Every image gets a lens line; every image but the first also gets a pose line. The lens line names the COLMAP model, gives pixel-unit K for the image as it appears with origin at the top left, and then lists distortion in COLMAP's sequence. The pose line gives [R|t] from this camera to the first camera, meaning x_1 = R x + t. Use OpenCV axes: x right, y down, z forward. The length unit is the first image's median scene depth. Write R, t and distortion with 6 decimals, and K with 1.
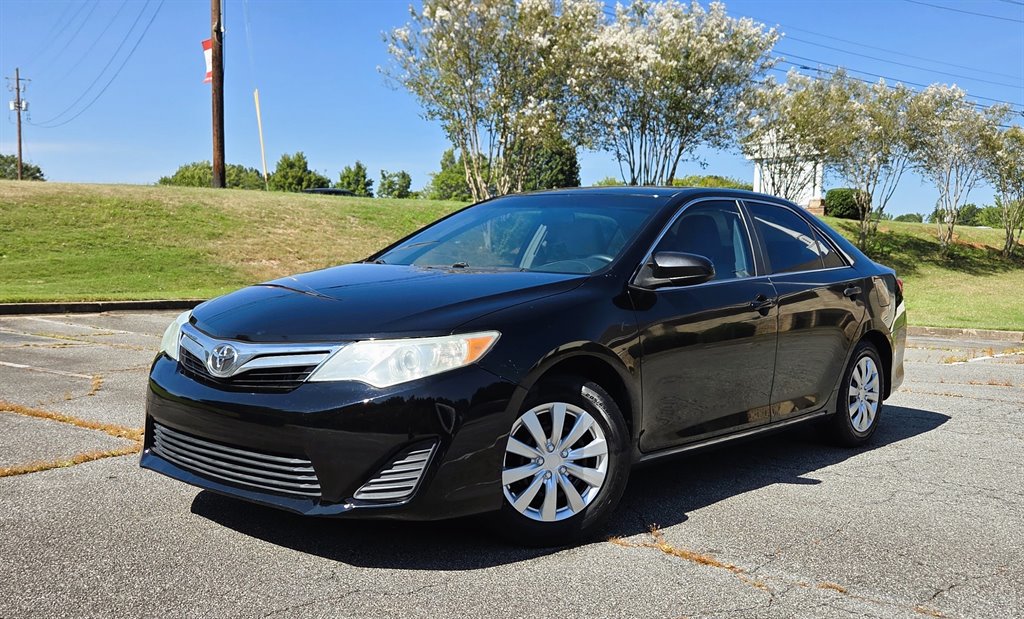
lens RADIAL K [[974.5, 0, 535.3], [0, 974.5, 323.1], [0, 0, 1]] dist [0.028594, 0.000000]
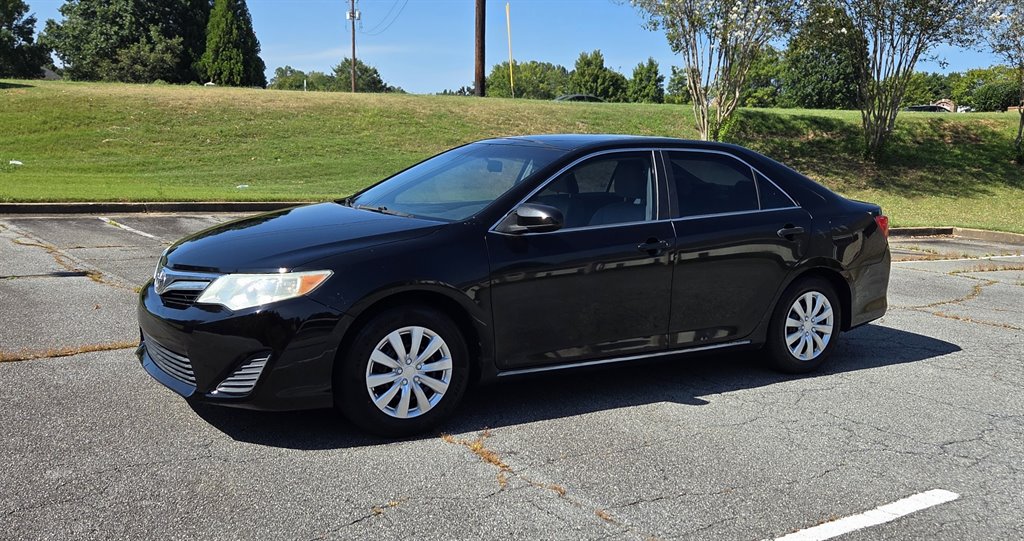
lens RADIAL K [[927.5, 0, 546.0], [0, 927.5, 291.1], [0, 0, 1]] dist [0.080132, -0.083617]
pose [[0.959834, 0.048756, -0.276299, 0.336050], [-0.026218, 0.996063, 0.084686, -0.044438], [0.279340, -0.074040, 0.957334, -0.059625]]
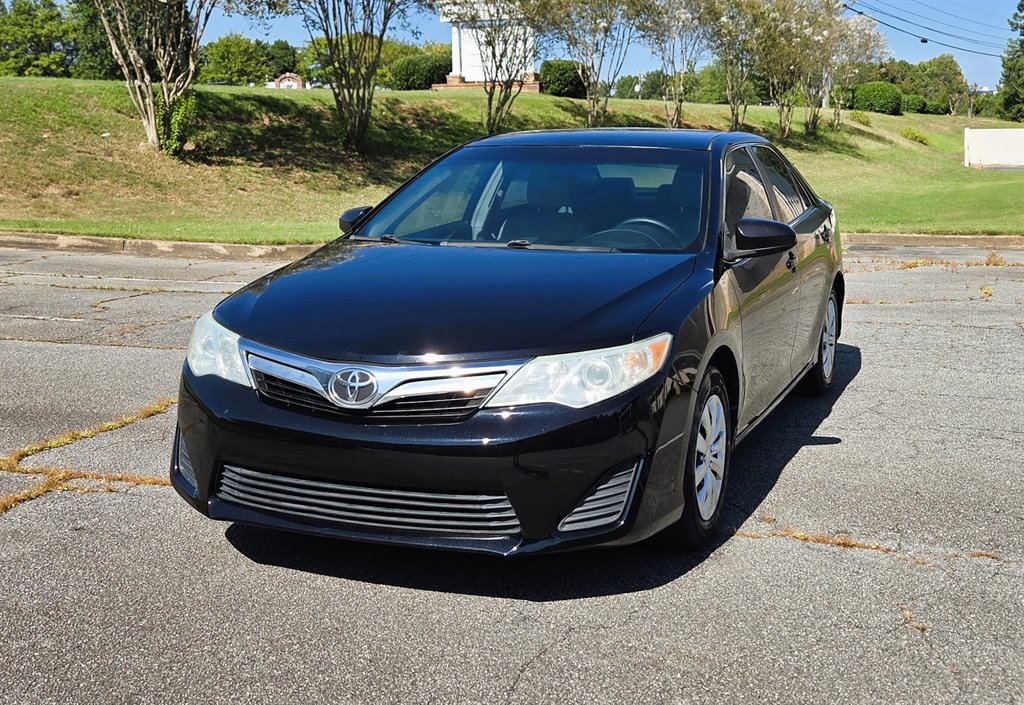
lens RADIAL K [[1179.0, 0, 574.9], [0, 1179.0, 396.2], [0, 0, 1]] dist [0.020267, 0.000000]
pose [[0.939574, -0.093430, 0.329351, -0.289812], [0.043507, 0.986826, 0.155825, -0.064515], [-0.339571, -0.132080, 0.931261, -0.009657]]
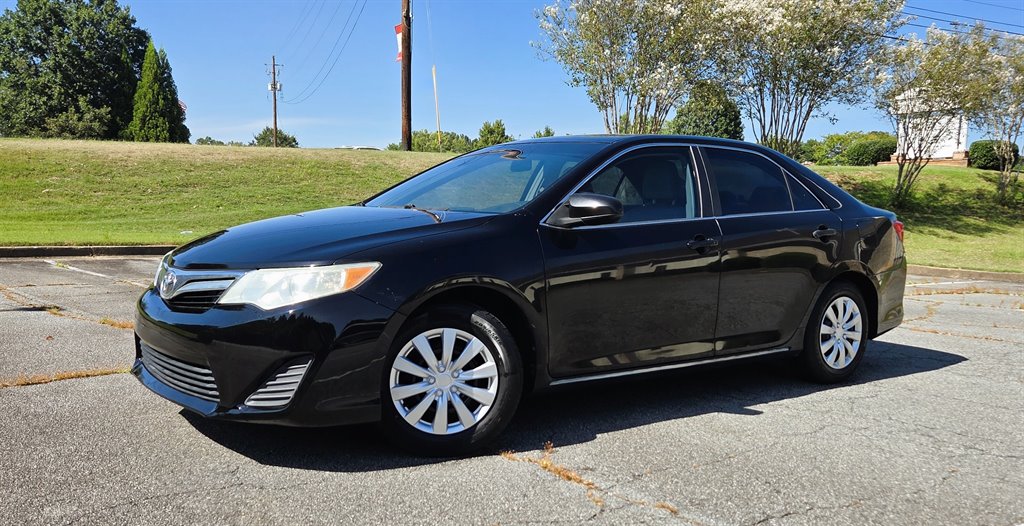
lens RADIAL K [[859.4, 0, 526.7], [0, 859.4, 288.0], [0, 0, 1]] dist [0.053432, -0.051952]
pose [[0.979593, 0.015918, -0.200361, 0.190999], [-0.011315, 0.999646, 0.024096, 0.006869], [0.200674, -0.021337, 0.979426, 0.036519]]
